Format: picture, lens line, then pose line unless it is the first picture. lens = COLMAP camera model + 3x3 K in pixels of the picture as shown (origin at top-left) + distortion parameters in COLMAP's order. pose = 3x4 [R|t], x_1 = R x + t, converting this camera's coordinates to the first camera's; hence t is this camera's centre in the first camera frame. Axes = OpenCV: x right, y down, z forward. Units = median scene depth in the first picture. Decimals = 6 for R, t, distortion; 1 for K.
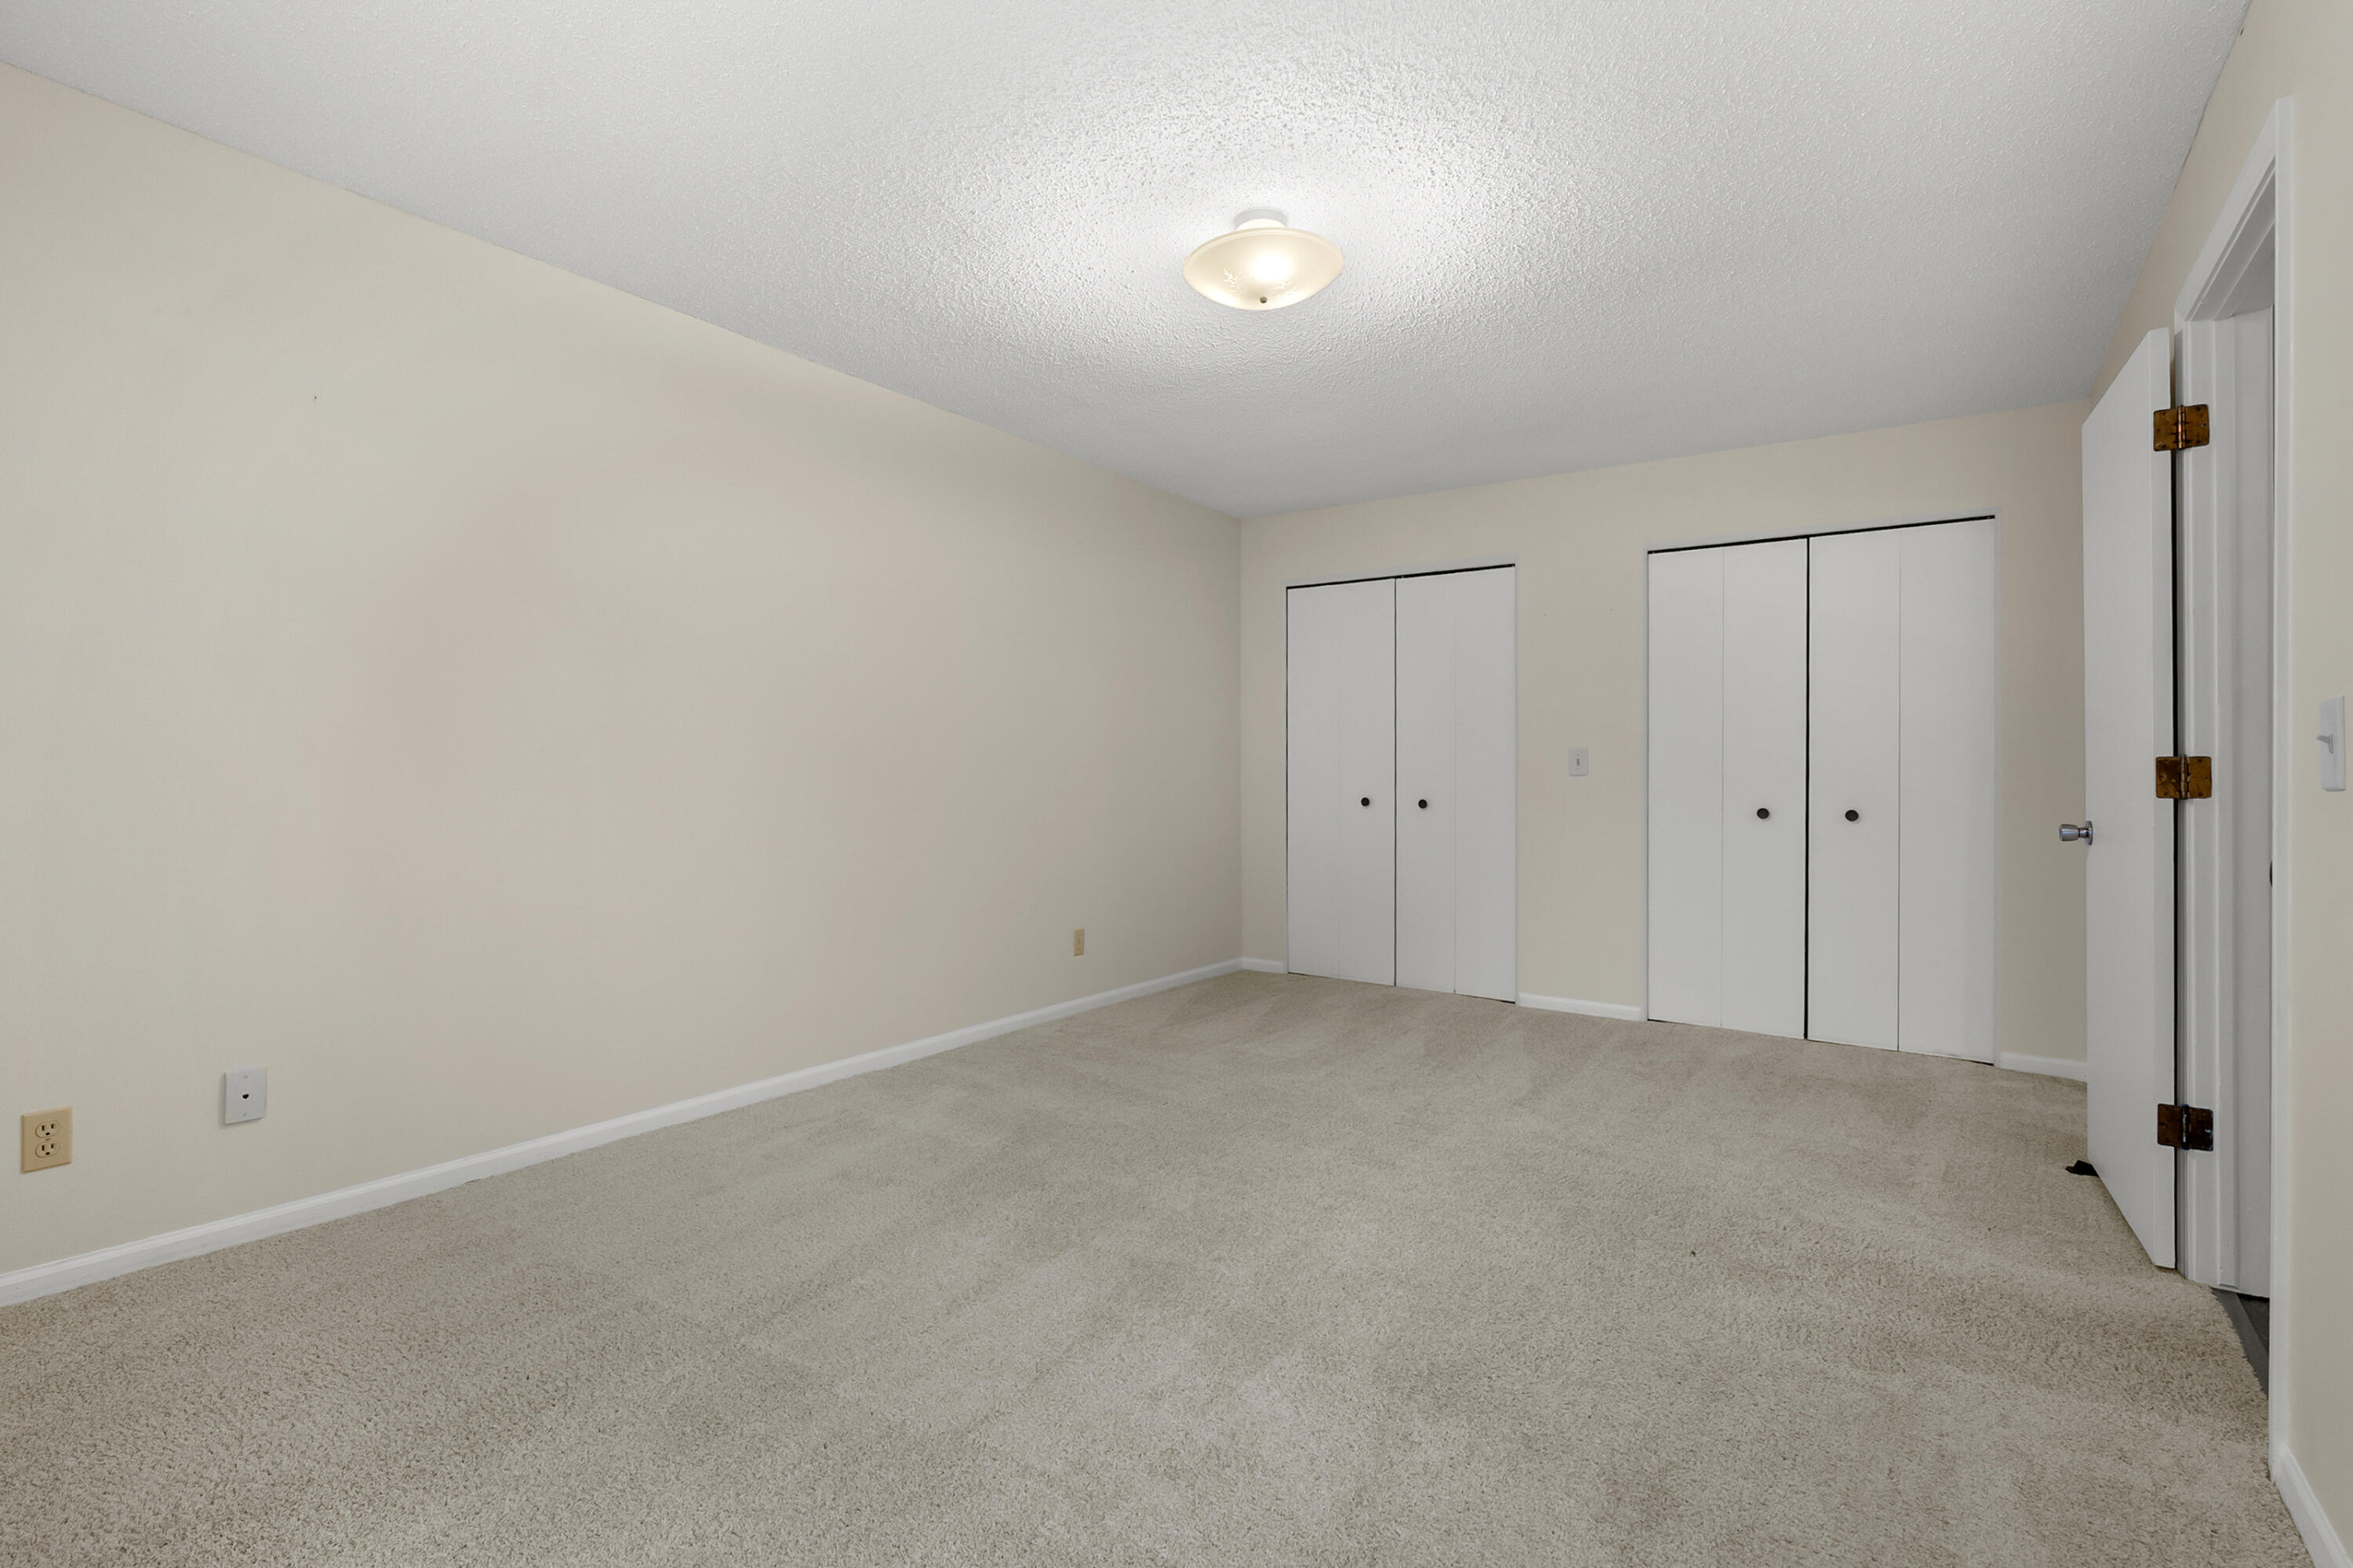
lens RADIAL K [[1078.4, 0, 1167.3], [0, 1078.4, 779.1], [0, 0, 1]] dist [-0.010733, 0.002804]
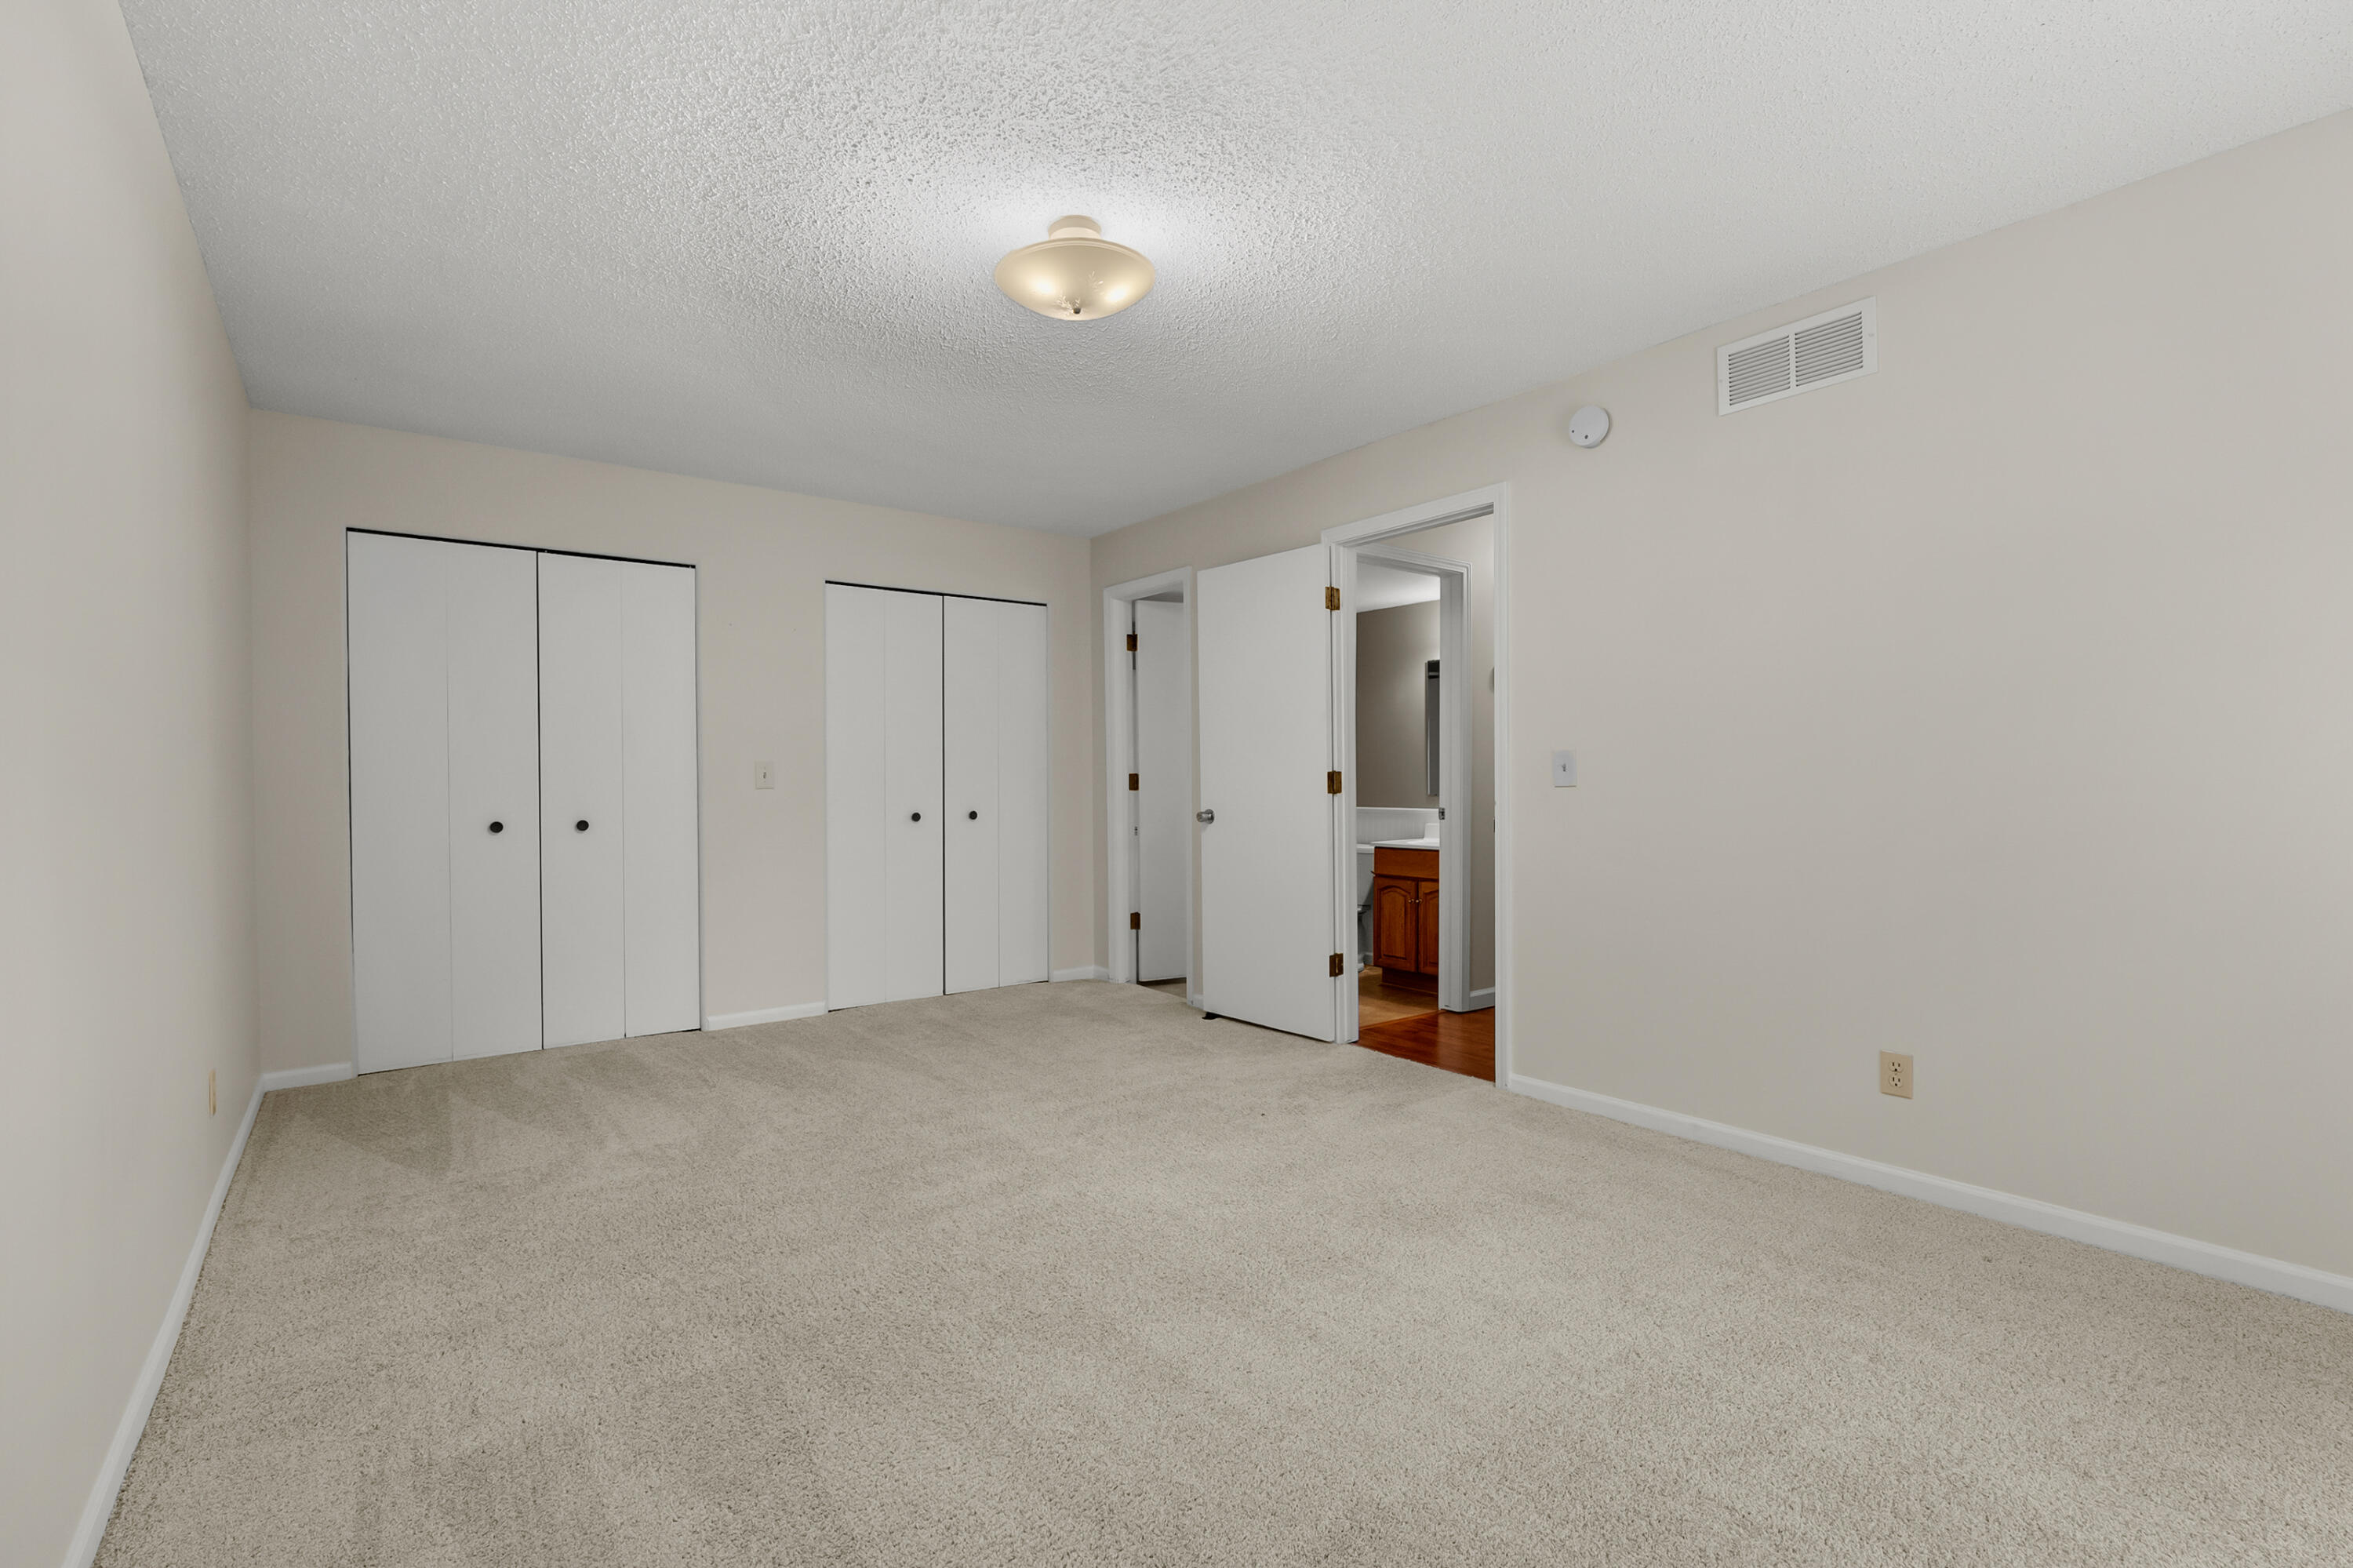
lens RADIAL K [[1078.4, 0, 1166.5], [0, 1078.4, 775.6], [0, 0, 1]] dist [-0.010733, 0.002804]
pose [[0.313239, -0.004019, 0.949666, -0.443228], [0.017056, 0.999854, -0.001394, -0.007254], [-0.949521, 0.016634, 0.313262, 0.316205]]
